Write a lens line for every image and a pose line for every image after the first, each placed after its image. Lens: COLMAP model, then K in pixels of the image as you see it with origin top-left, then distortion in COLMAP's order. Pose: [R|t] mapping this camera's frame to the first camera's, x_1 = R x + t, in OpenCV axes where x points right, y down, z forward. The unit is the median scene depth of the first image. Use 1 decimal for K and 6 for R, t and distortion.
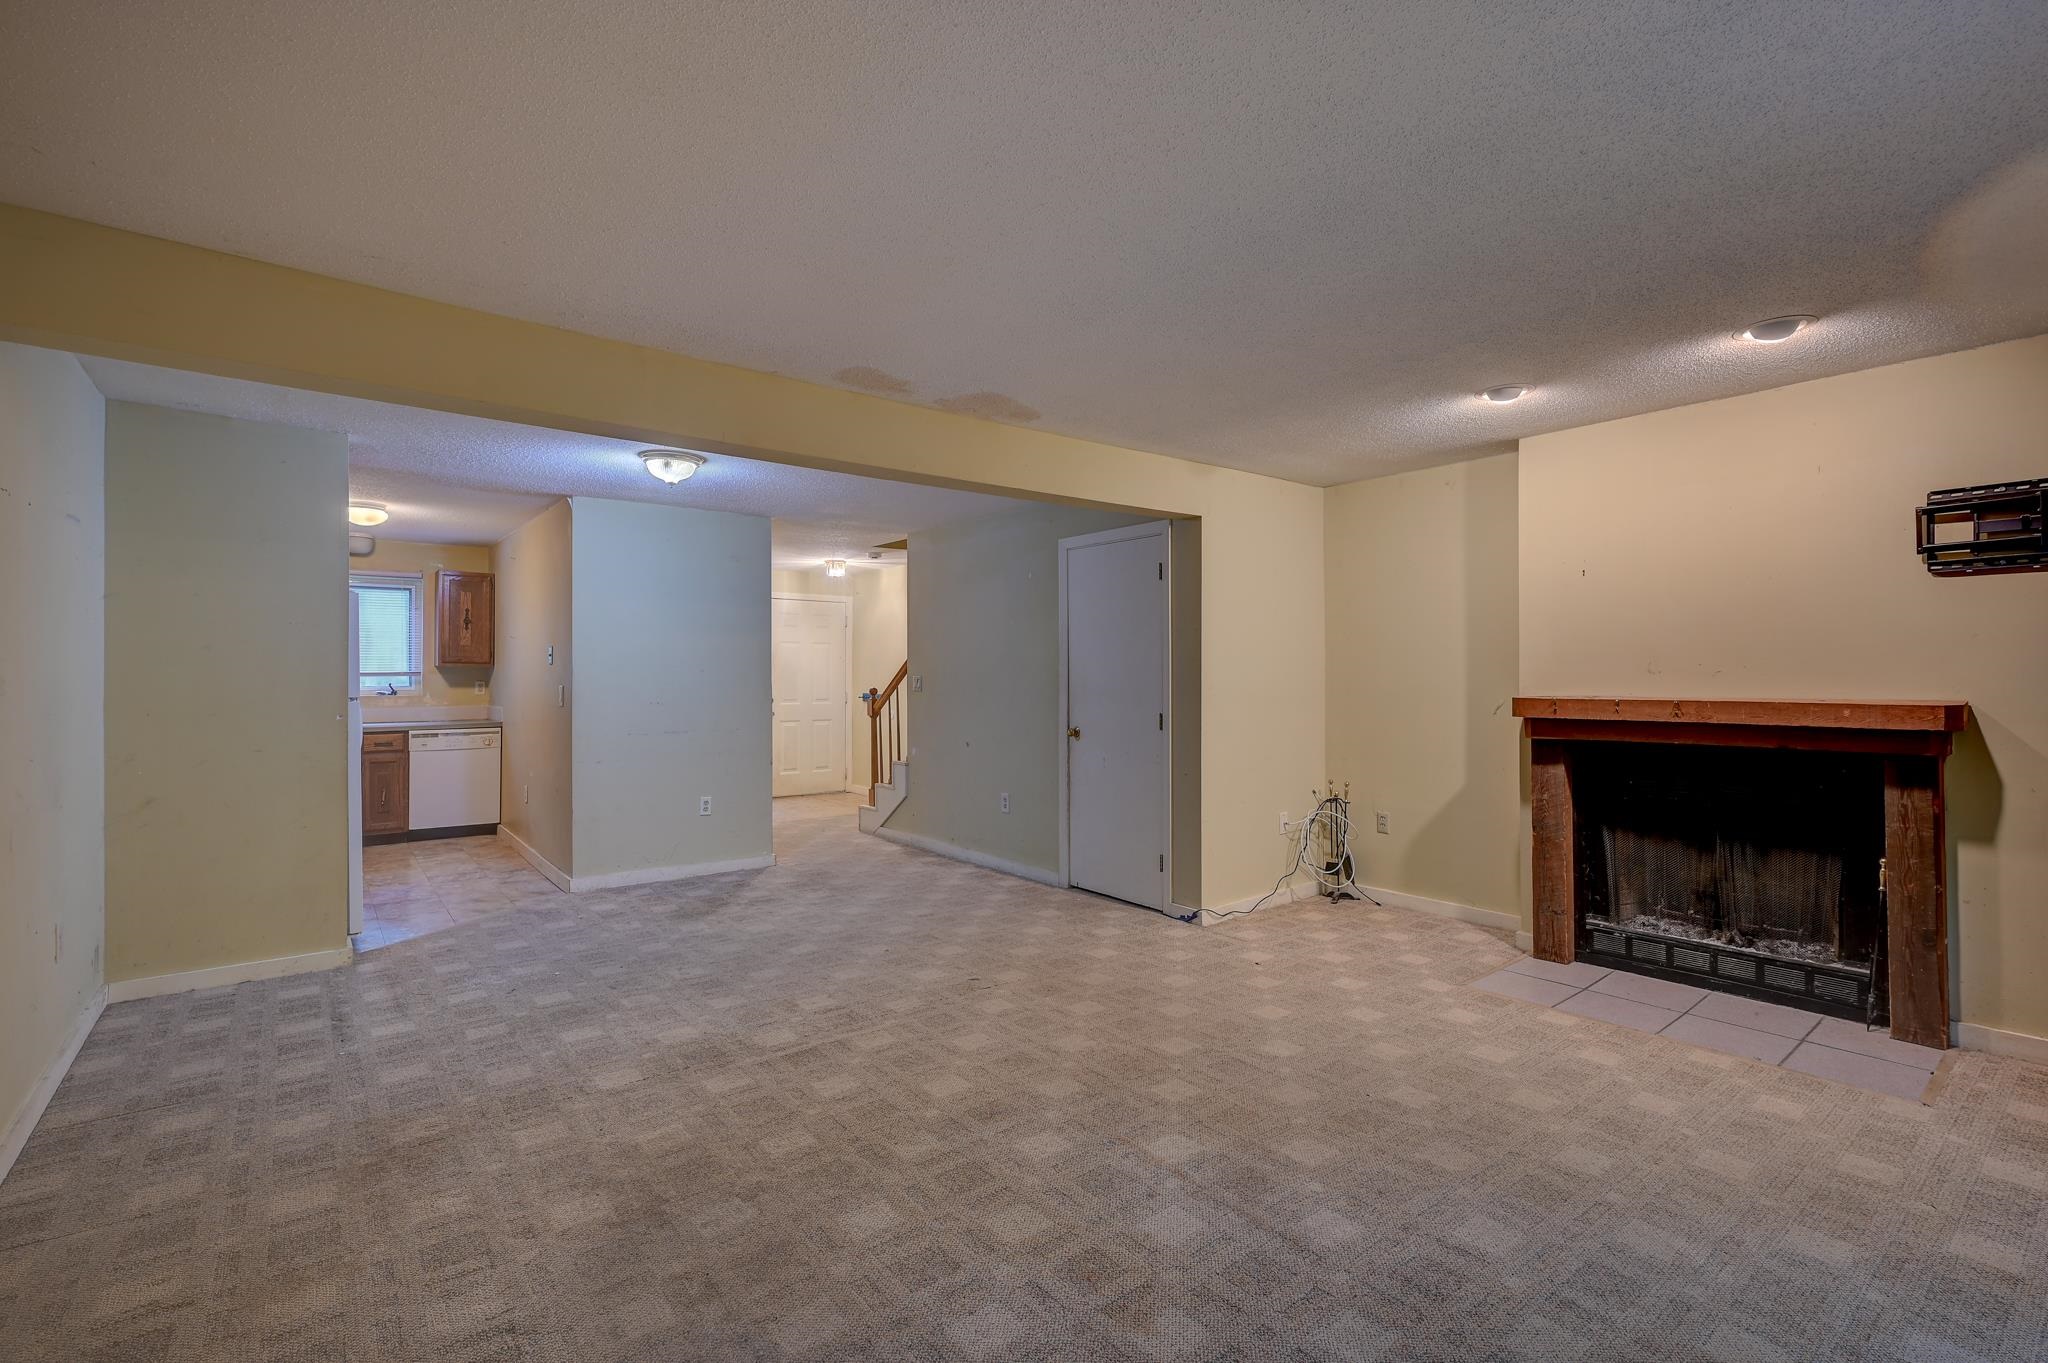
lens RADIAL K [[897.2, 0, 1009.4], [0, 897.2, 671.7], [0, 0, 1]] dist [-0.002352, 0.000953]
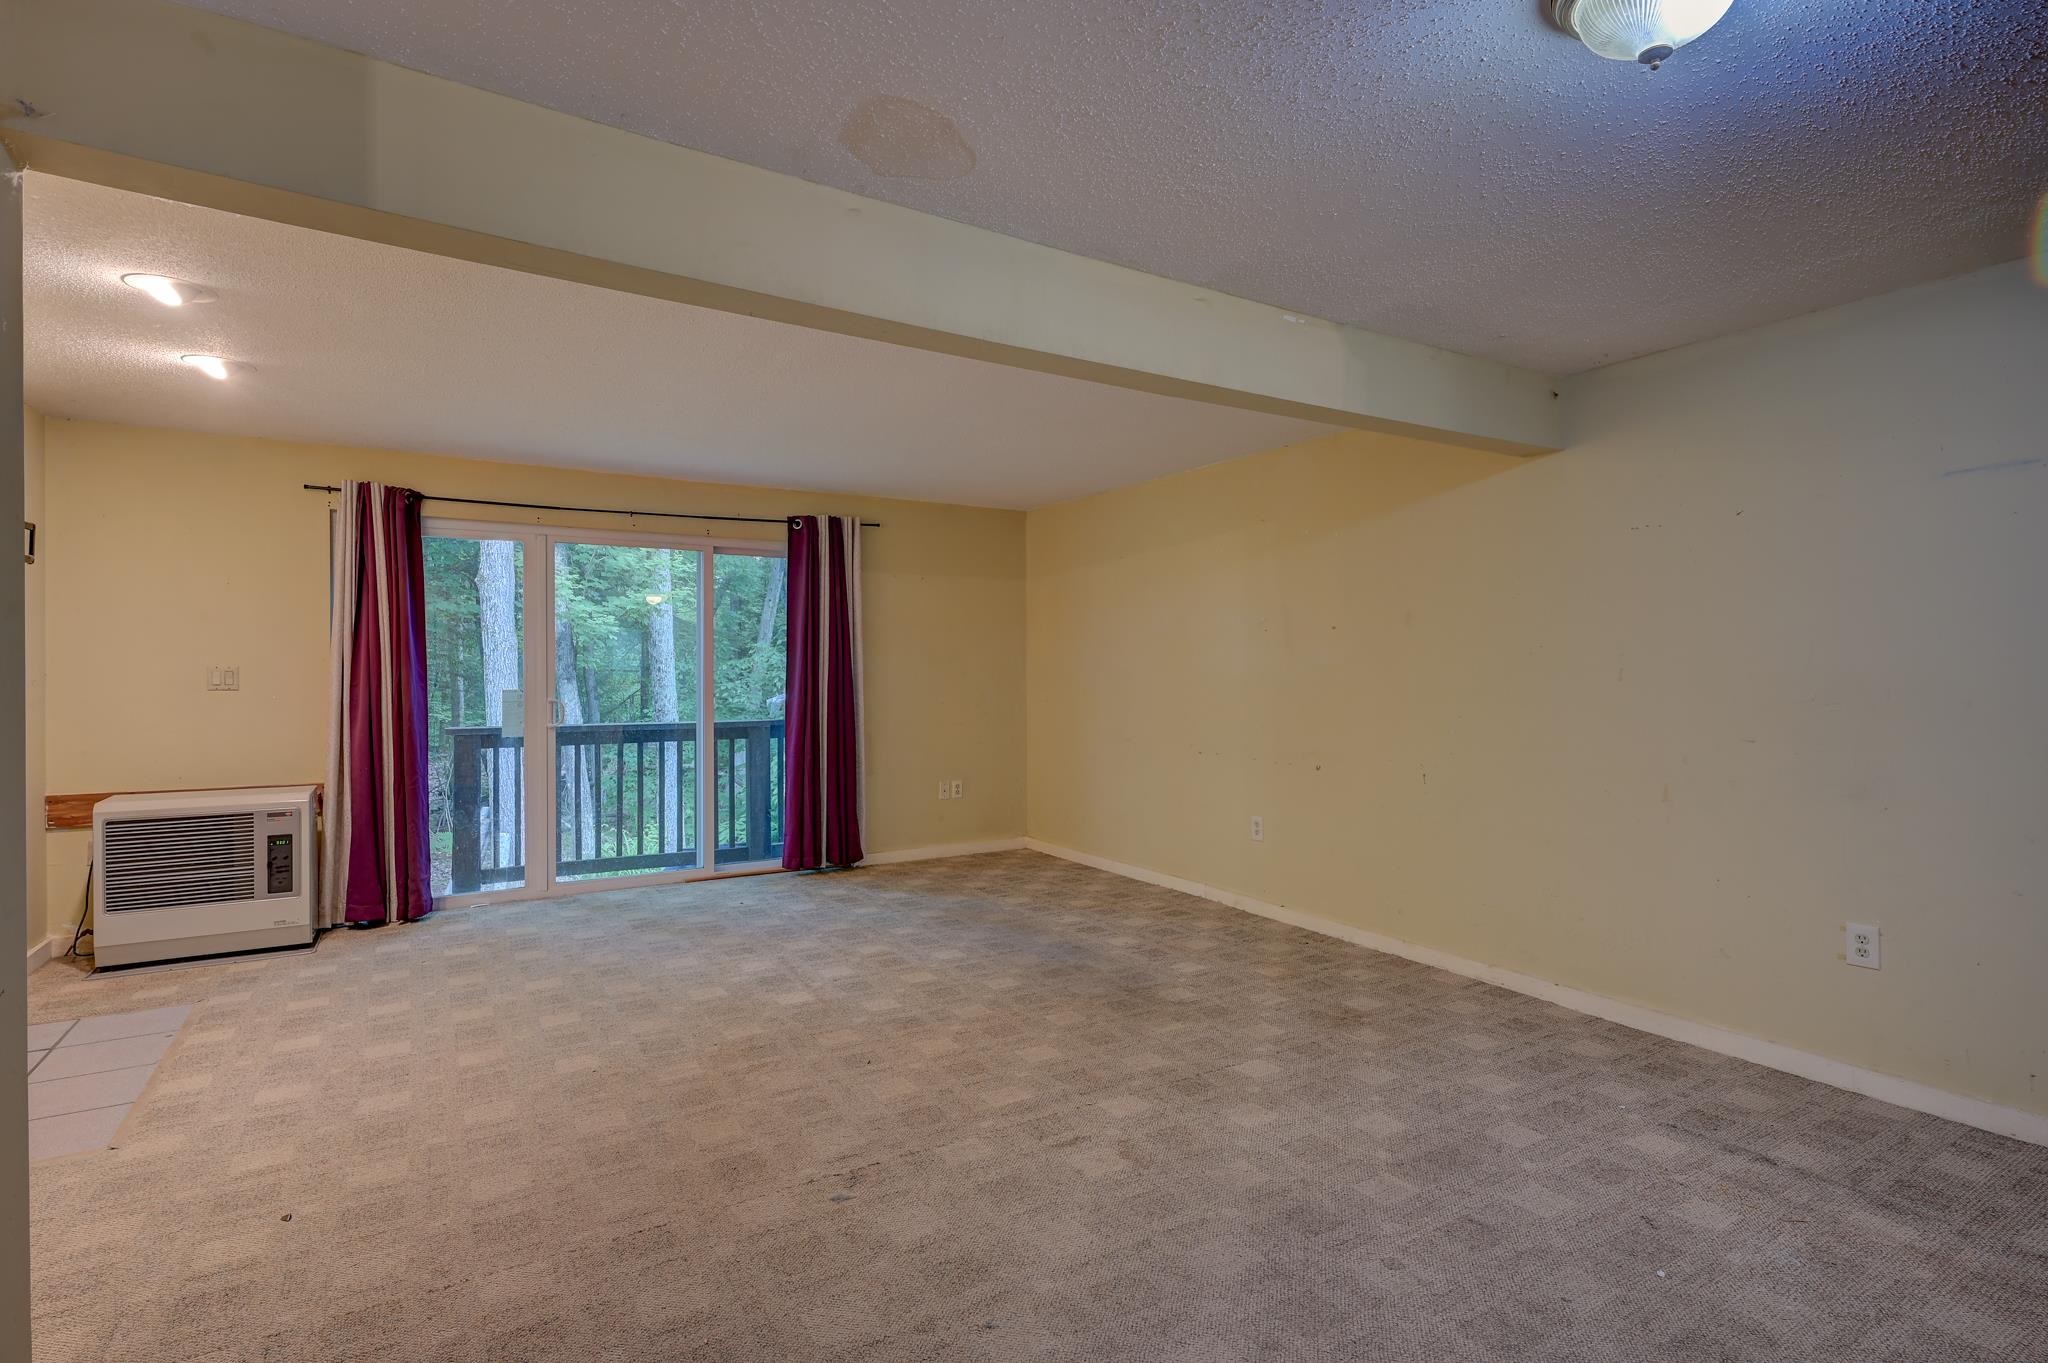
lens RADIAL K [[997.2, 0, 1025.2], [0, 997.2, 678.2], [0, 0, 1]] dist [-0.000505, 0.002692]
pose [[-0.994636, 0.001926, 0.103414, -0.212864], [0.001951, 0.999998, 0.000143, 0.011628], [-0.103414, 0.000344, -0.994638, 1.540770]]
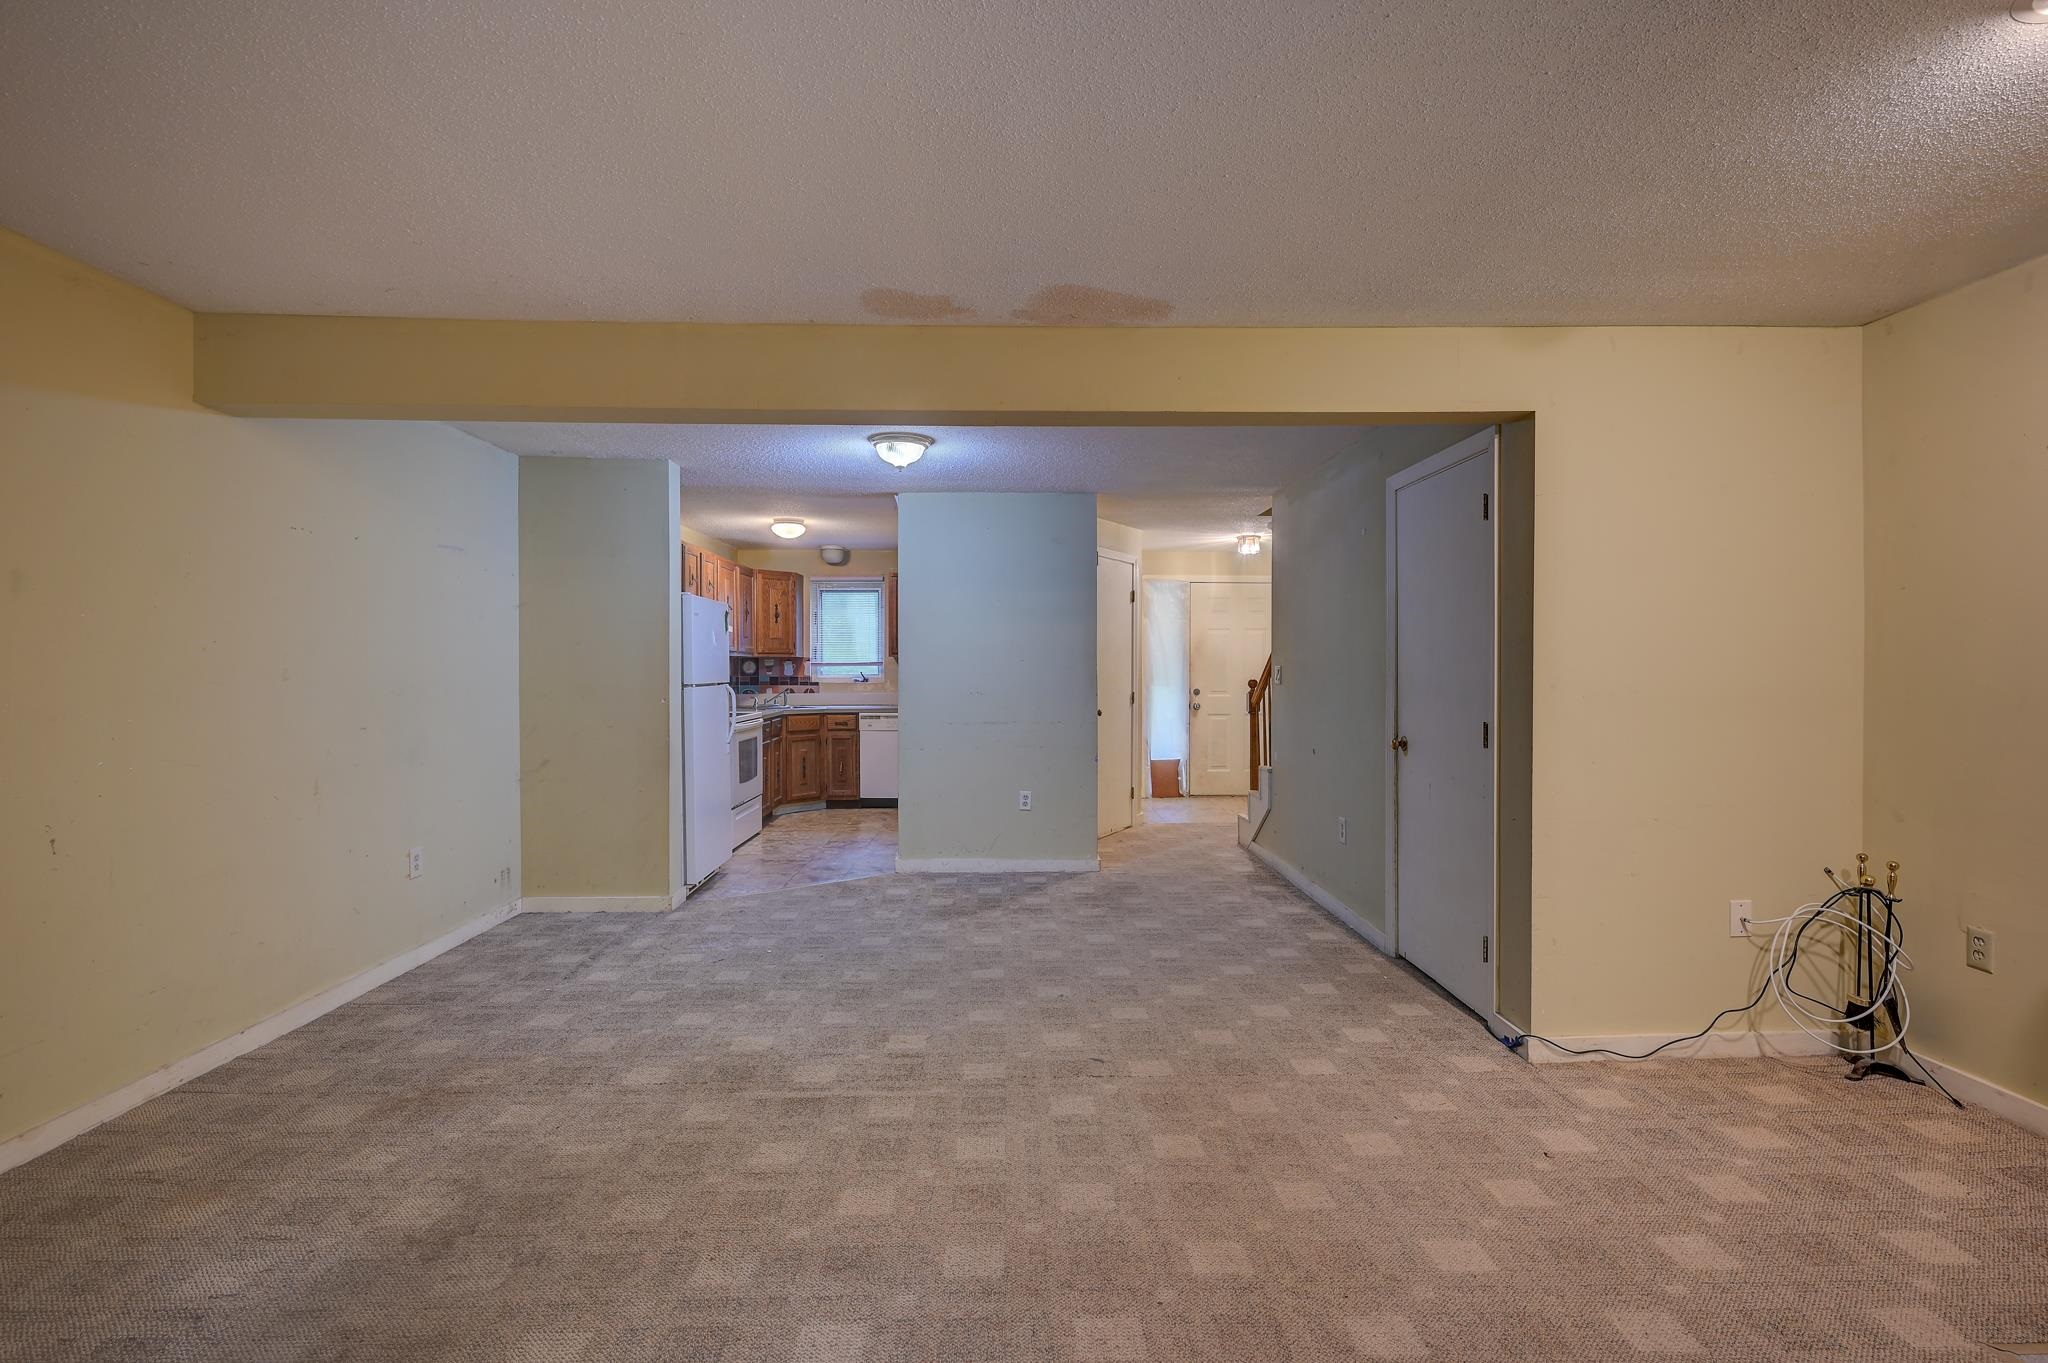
lens RADIAL K [[897.2, 0, 1029.3], [0, 897.2, 686.7], [0, 0, 1]] dist [-0.002352, 0.000953]
pose [[0.810198, 0.014262, -0.585982, 0.343497], [0.002969, 0.999591, 0.028433, -0.001092], [0.586148, -0.024776, 0.809825, 0.329599]]
